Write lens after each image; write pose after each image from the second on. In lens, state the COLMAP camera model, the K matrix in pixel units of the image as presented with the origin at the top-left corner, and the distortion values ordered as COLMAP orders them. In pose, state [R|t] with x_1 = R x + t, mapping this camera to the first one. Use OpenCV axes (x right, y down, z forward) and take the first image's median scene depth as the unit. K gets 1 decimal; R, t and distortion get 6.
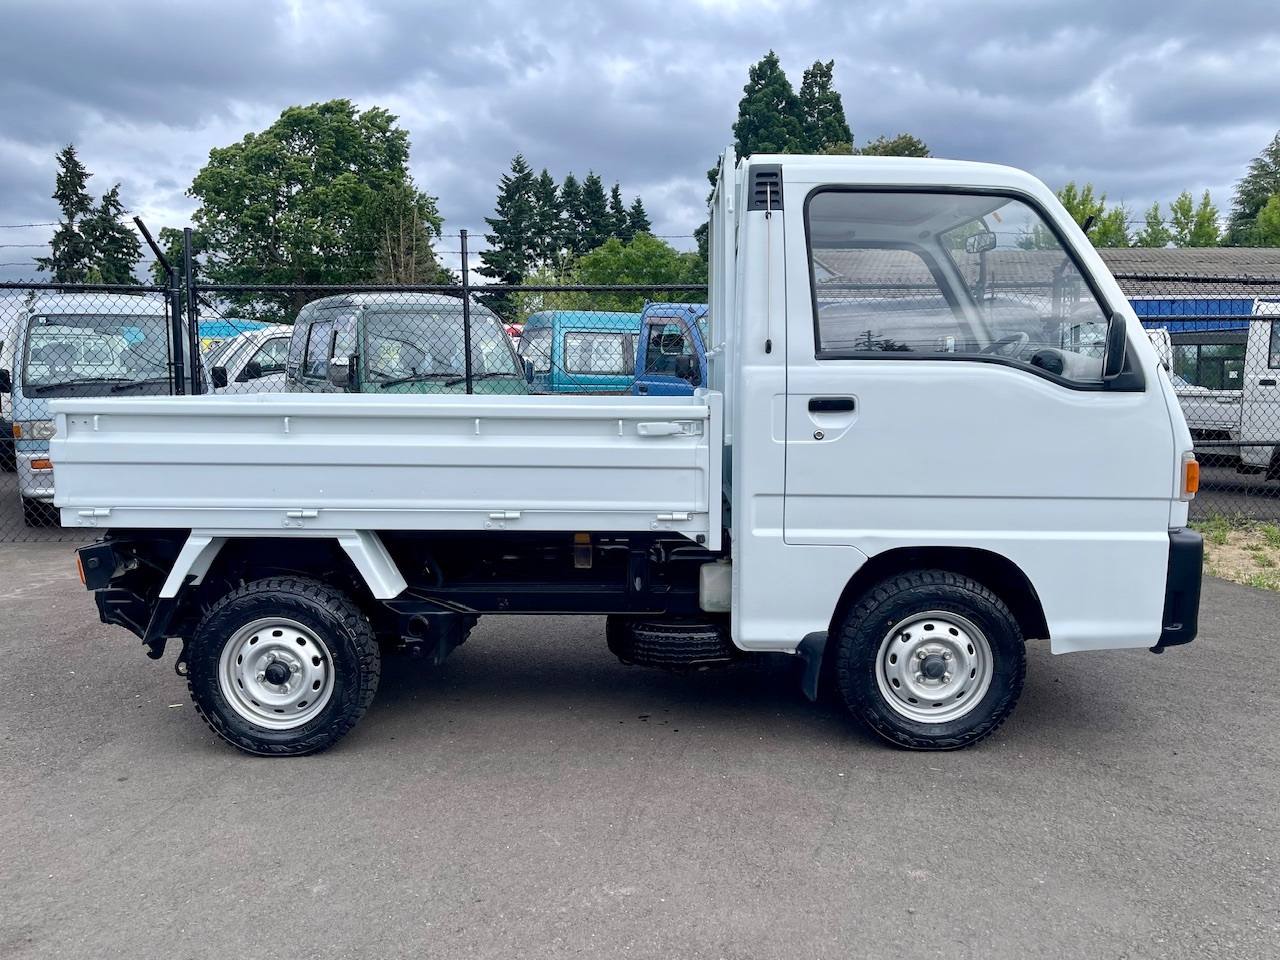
lens RADIAL K [[958.7, 0, 640.0], [0, 958.7, 480.0], [0, 0, 1]] dist [0.076071, -0.109734]
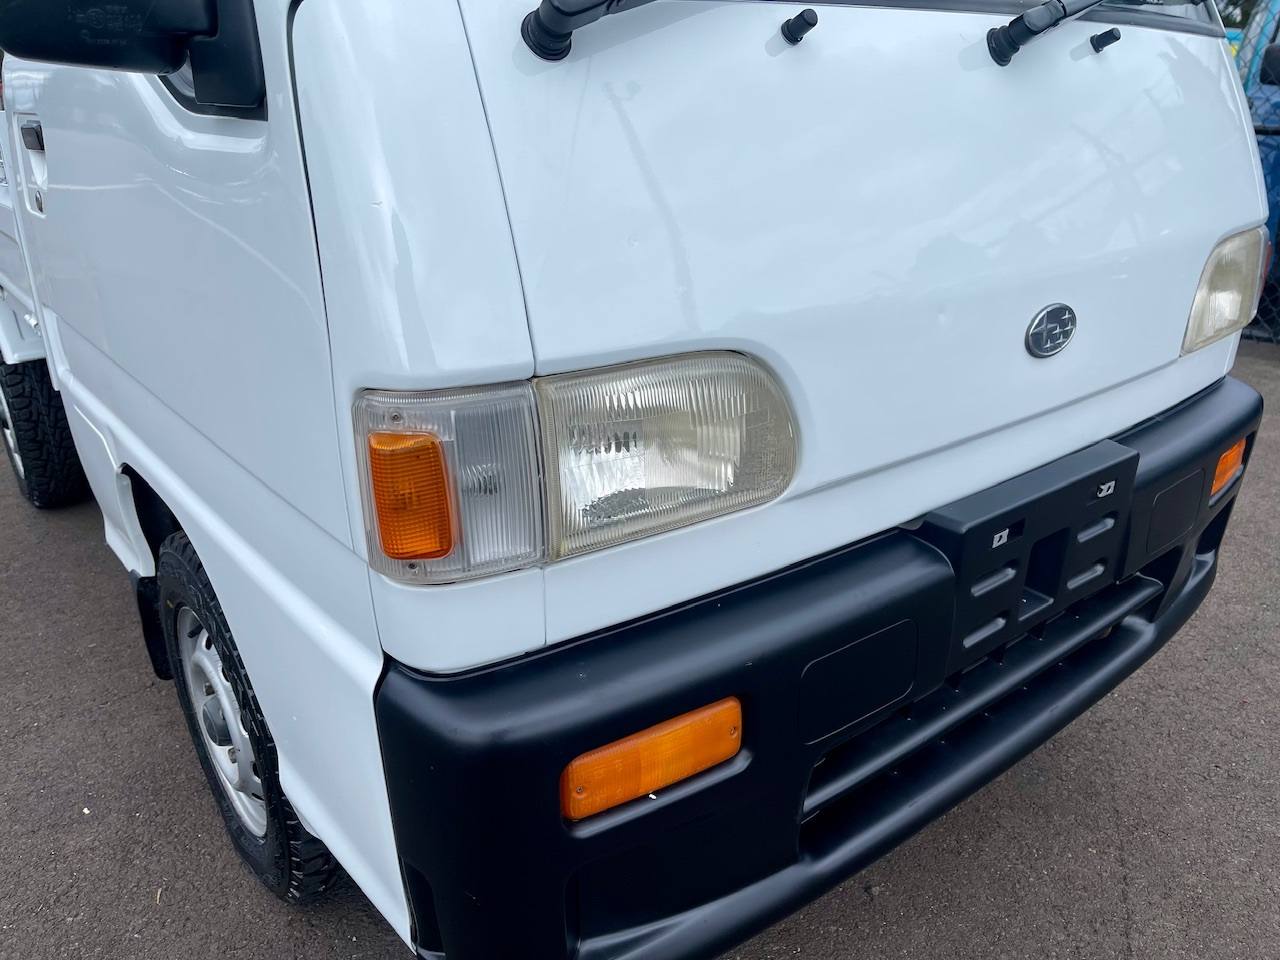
lens RADIAL K [[969.3, 0, 658.1], [0, 969.3, 482.9], [0, 0, 1]] dist [0.071473, -0.105811]
pose [[0.652528, 0.277395, -0.705166, 0.752601], [-0.074862, 0.949634, 0.304289, -0.082343], [0.754058, -0.145767, 0.640429, 0.865897]]
